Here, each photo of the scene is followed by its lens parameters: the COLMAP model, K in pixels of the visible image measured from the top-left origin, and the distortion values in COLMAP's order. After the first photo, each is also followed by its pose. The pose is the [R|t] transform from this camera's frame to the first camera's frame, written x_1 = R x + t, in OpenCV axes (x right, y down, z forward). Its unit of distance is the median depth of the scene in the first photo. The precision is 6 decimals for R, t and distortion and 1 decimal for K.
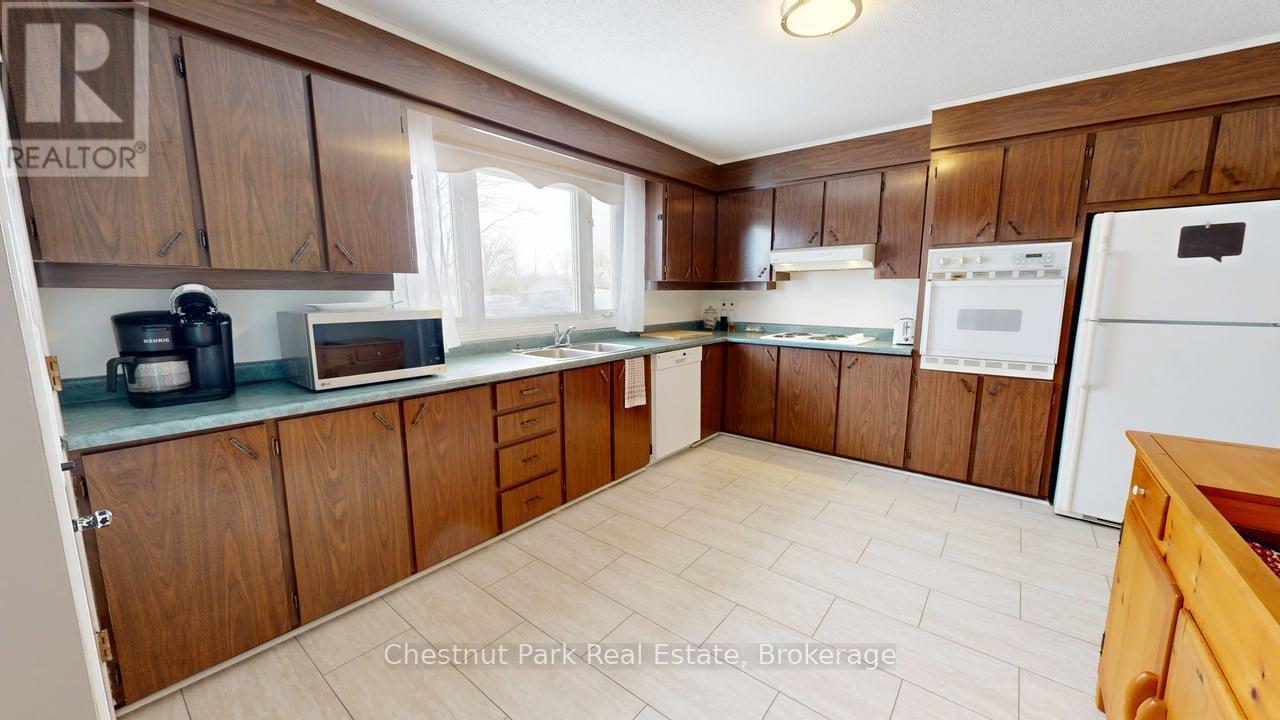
lens RADIAL K [[468.1, 0, 640.6], [0, 468.1, 361.4], [0, 0, 1]] dist [-0.000360, -0.000239]
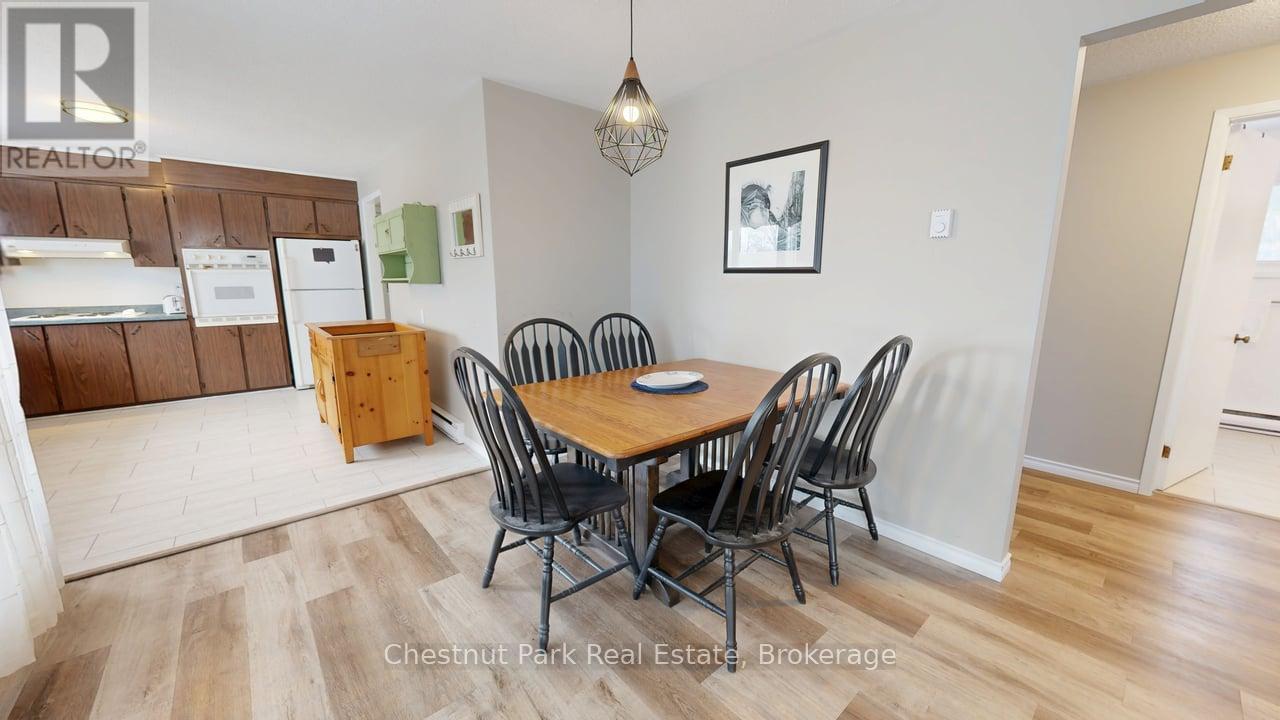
lens RADIAL K [[468.1, 0, 641.7], [0, 468.1, 360.2], [0, 0, 1]] dist [-0.000360, -0.000239]
pose [[0.183461, -0.174570, 0.967402, -0.662093], [0.146292, 0.977996, 0.148738, 0.112402], [-0.972081, 0.114235, 0.204963, -0.746871]]
